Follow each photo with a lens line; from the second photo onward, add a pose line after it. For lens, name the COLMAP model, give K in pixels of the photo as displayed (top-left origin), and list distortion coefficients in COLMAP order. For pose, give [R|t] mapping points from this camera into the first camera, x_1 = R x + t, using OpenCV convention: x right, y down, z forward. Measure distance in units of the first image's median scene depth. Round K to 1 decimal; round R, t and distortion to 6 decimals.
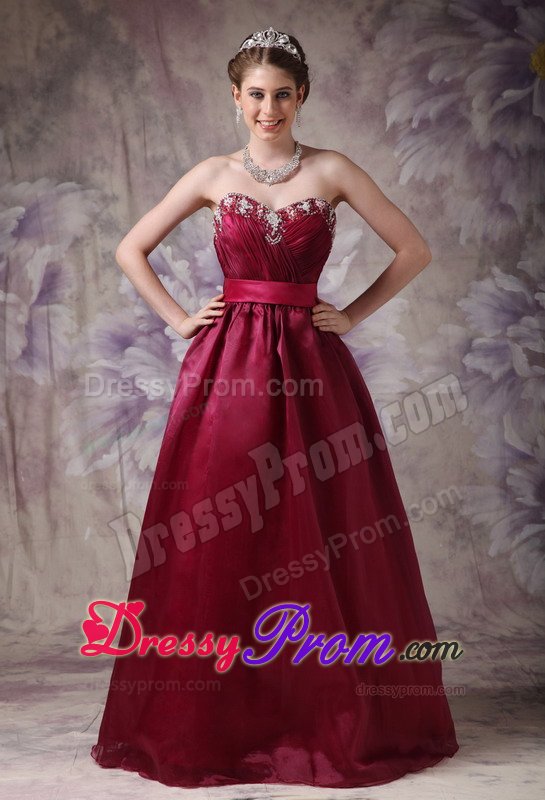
lens RADIAL K [[2321.0, 0, 263.4], [0, 2321.0, 365.1], [0, 0, 1]] dist [0.439535, 0.000000]
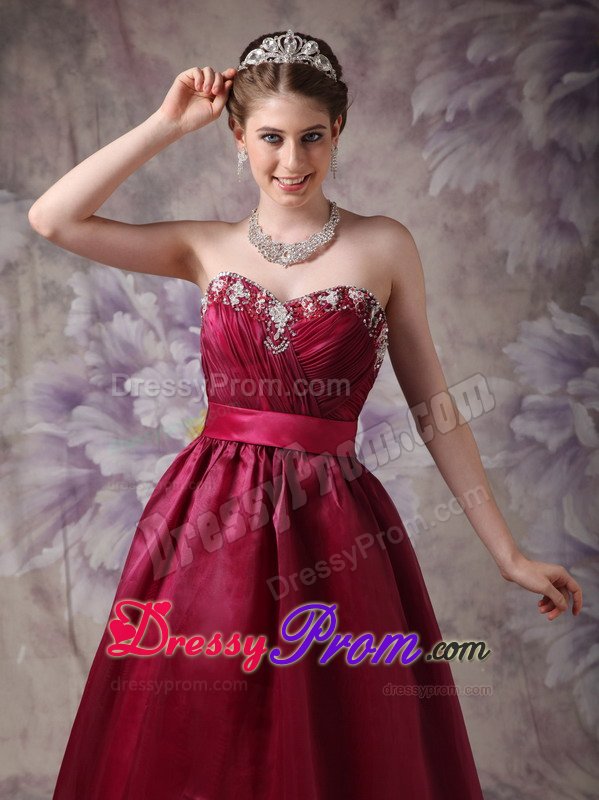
lens RADIAL K [[2269.3, 0, 301.1], [0, 2269.3, 400.3], [0, 0, 1]] dist [0.314683, 0.000000]
pose [[0.999617, 0.002327, 0.027582, -0.004812], [-0.003661, 0.998821, 0.048404, -0.046221], [-0.027437, -0.048486, 0.998447, 0.245484]]
